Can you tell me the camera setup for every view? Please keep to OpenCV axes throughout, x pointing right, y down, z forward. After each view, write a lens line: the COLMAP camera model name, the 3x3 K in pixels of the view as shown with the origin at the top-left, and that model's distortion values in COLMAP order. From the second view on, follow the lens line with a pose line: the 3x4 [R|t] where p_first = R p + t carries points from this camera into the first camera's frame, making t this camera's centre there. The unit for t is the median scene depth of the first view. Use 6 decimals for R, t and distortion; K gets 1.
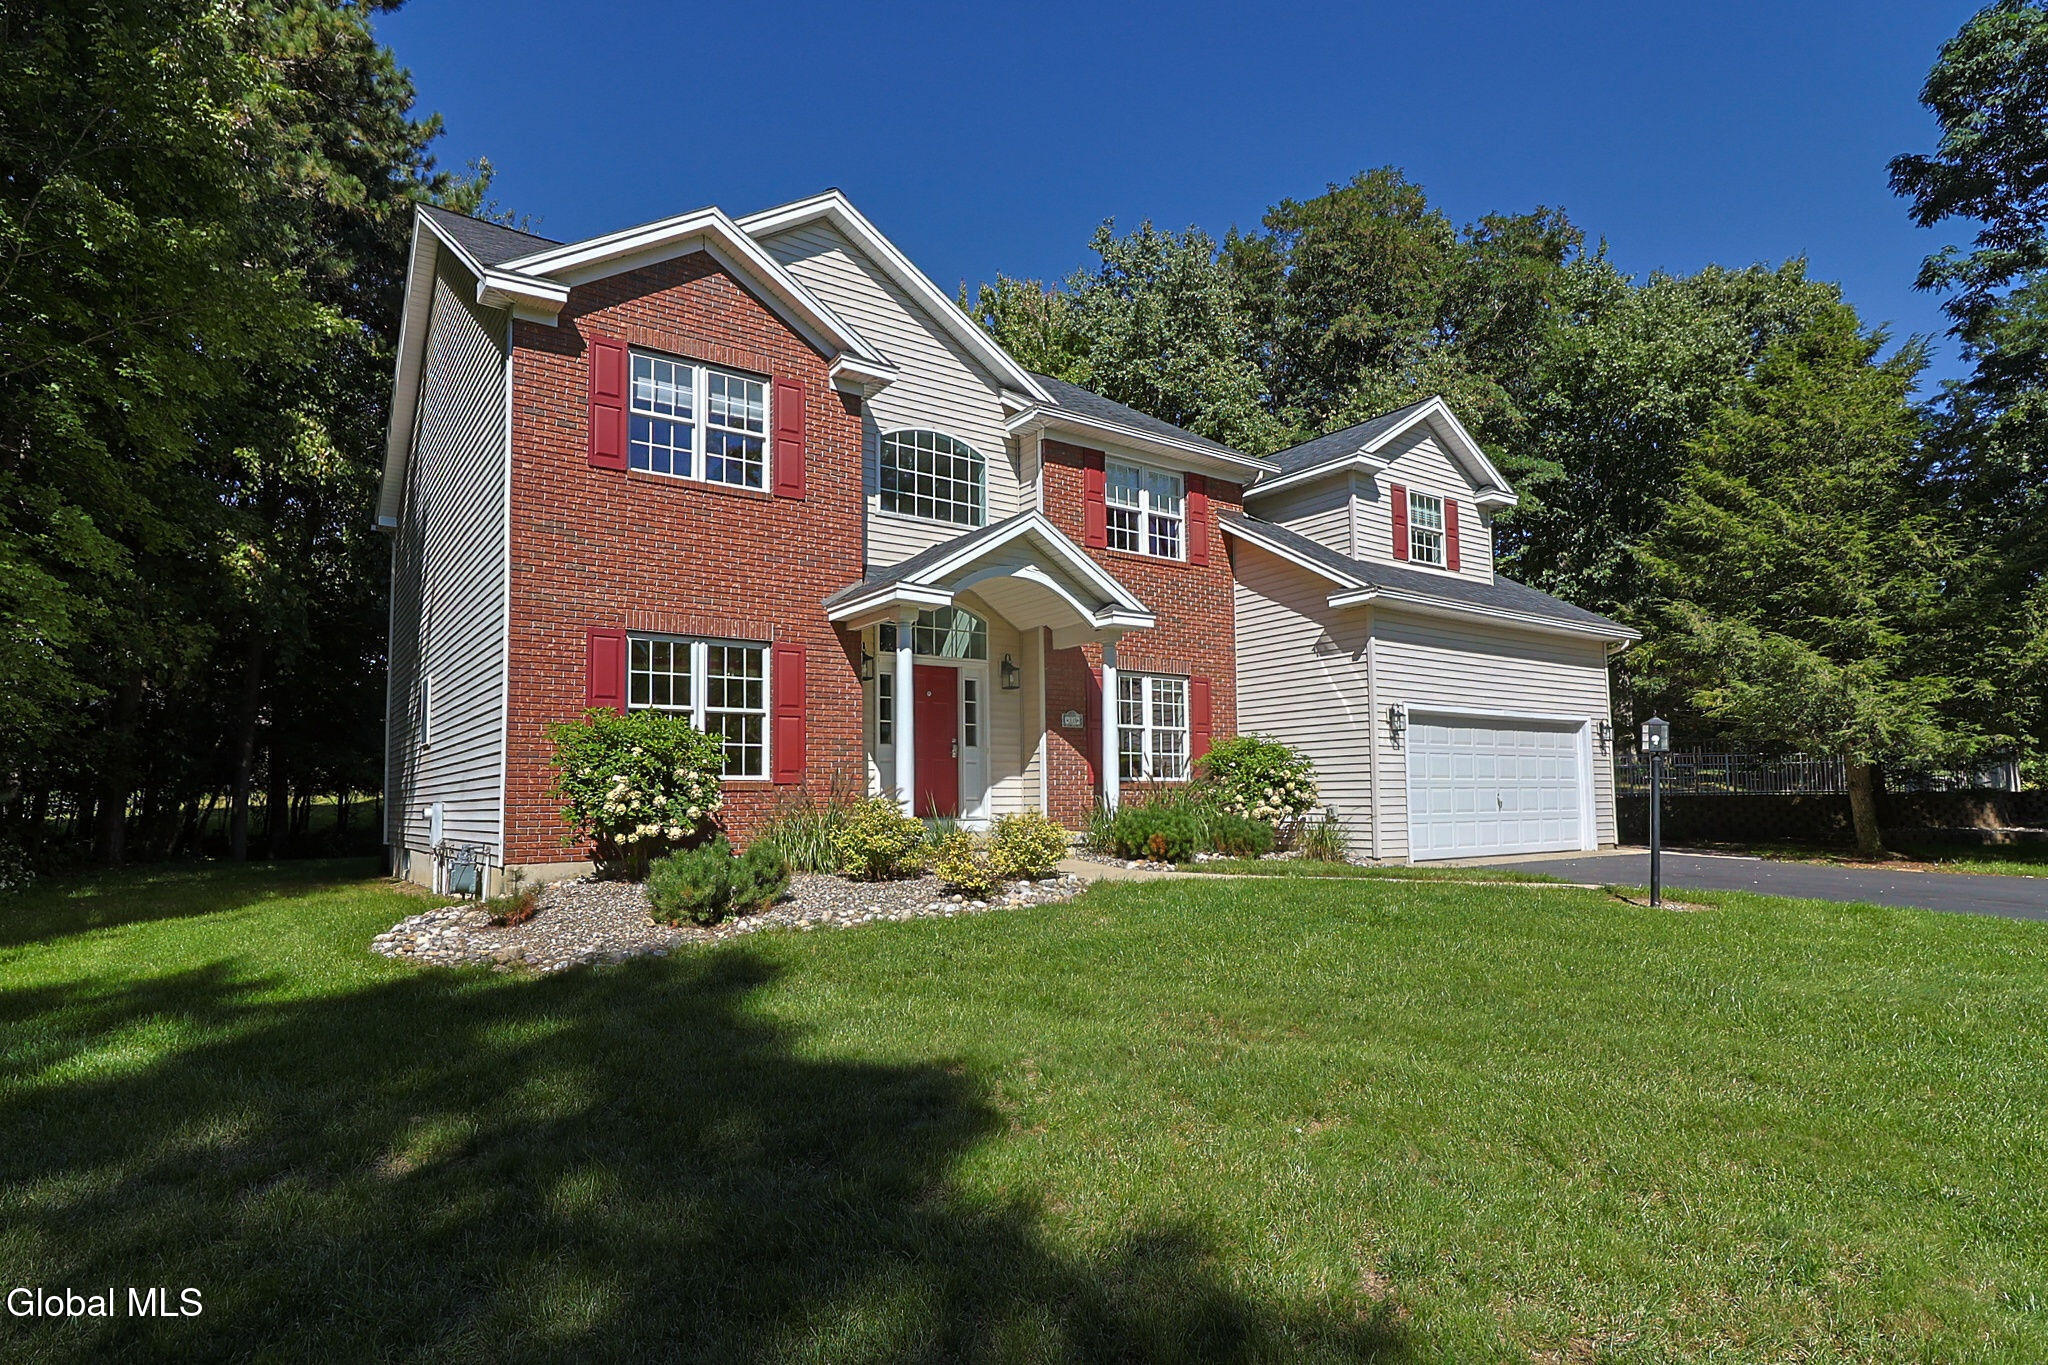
lens RADIAL K [[1058.9, 0, 1023.6], [0, 1058.9, 704.7], [0, 0, 1]] dist [-0.000656, -0.000179]
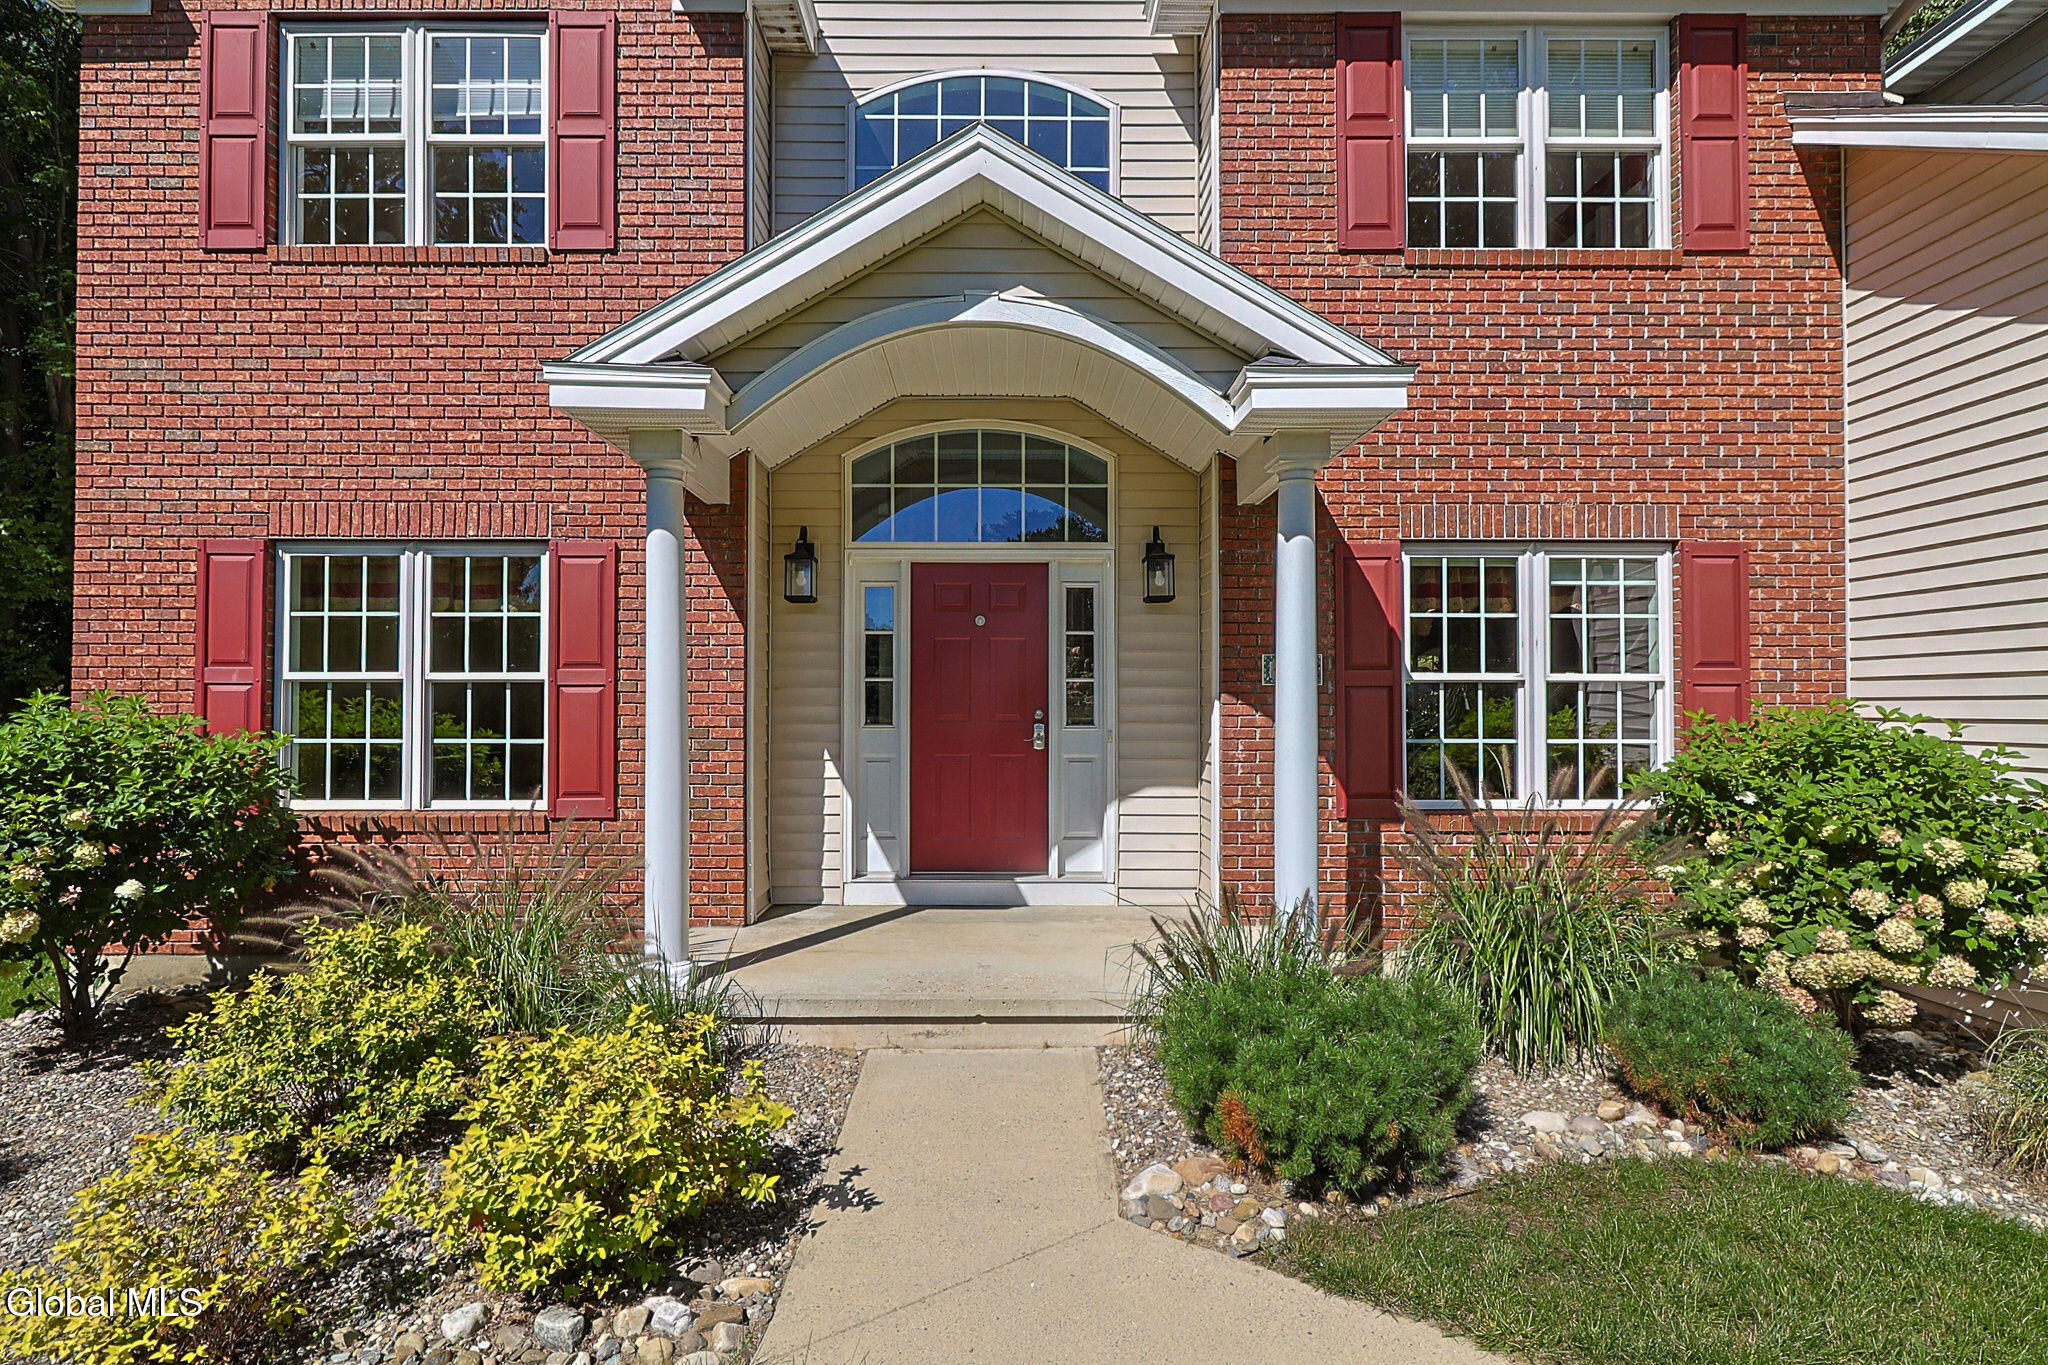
lens RADIAL K [[1047.0, 0, 1000.7], [0, 1047.0, 676.5], [0, 0, 1]] dist [0.002032, -0.000754]
pose [[0.816542, -0.004990, -0.577264, 0.190767], [0.042002, 0.997826, 0.050787, -0.008239], [0.575756, -0.065716, 0.814977, 0.581147]]
